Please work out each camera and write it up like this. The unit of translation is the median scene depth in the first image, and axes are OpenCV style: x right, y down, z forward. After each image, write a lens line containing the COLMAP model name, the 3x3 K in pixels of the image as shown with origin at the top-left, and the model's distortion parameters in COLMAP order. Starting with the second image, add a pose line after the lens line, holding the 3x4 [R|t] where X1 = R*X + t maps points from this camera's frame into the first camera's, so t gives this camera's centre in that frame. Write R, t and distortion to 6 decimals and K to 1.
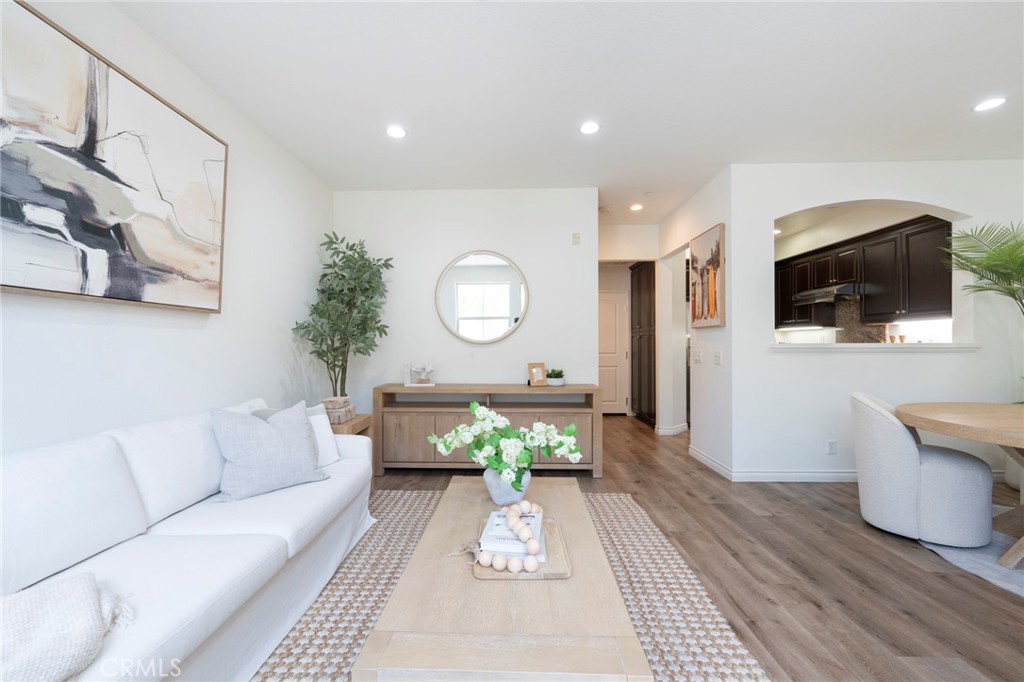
lens RADIAL K [[418.9, 0, 503.4], [0, 418.9, 340.3], [0, 0, 1]] dist [0.002300, -0.002216]
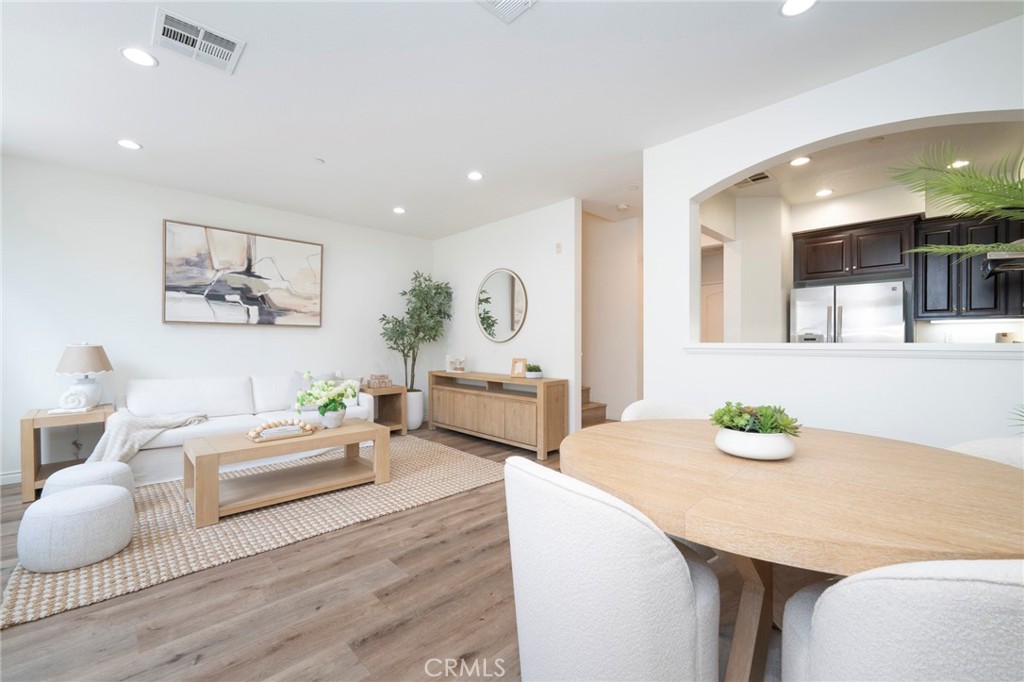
lens RADIAL K [[418.9, 0, 496.8], [0, 418.9, 342.6], [0, 0, 1]] dist [0.002300, -0.002216]
pose [[0.701485, 0.003484, -0.712675, 0.987613], [0.002627, 0.999969, 0.007474, -0.001008], [0.712679, -0.007115, 0.701454, 0.116087]]
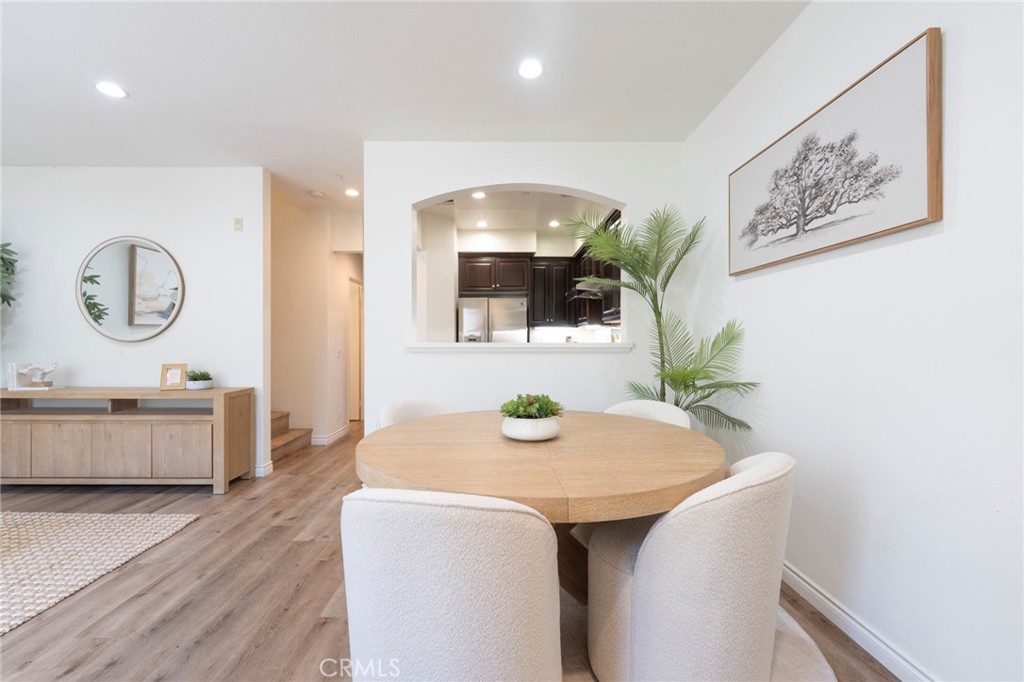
lens RADIAL K [[418.9, 0, 502.5], [0, 418.9, 345.1], [0, 0, 1]] dist [0.002300, -0.002216]
pose [[0.999424, 0.003331, 0.033770, 0.819337], [-0.003801, 0.999897, 0.013858, -0.000820], [-0.033720, -0.013978, 0.999334, 0.099542]]
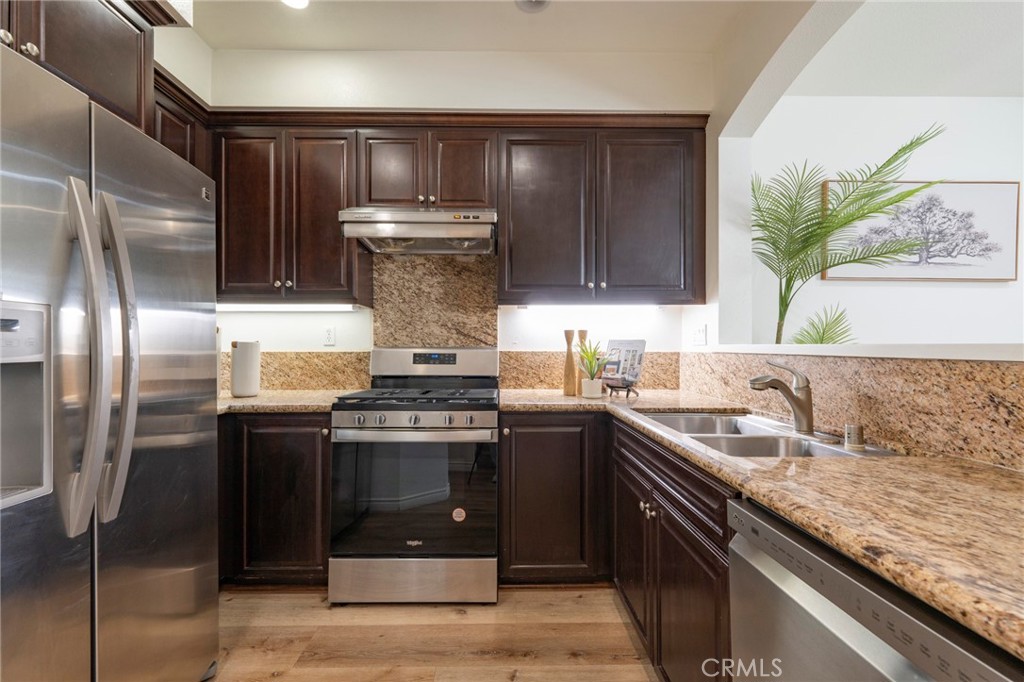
lens RADIAL K [[418.9, 0, 510.5], [0, 418.9, 341.8], [0, 0, 1]] dist [0.002300, -0.002216]
pose [[-0.037457, 0.008925, 0.999258, 0.525556], [-0.008810, 0.999918, -0.009261, 0.010216], [-0.999259, -0.009150, -0.037375, 1.368926]]
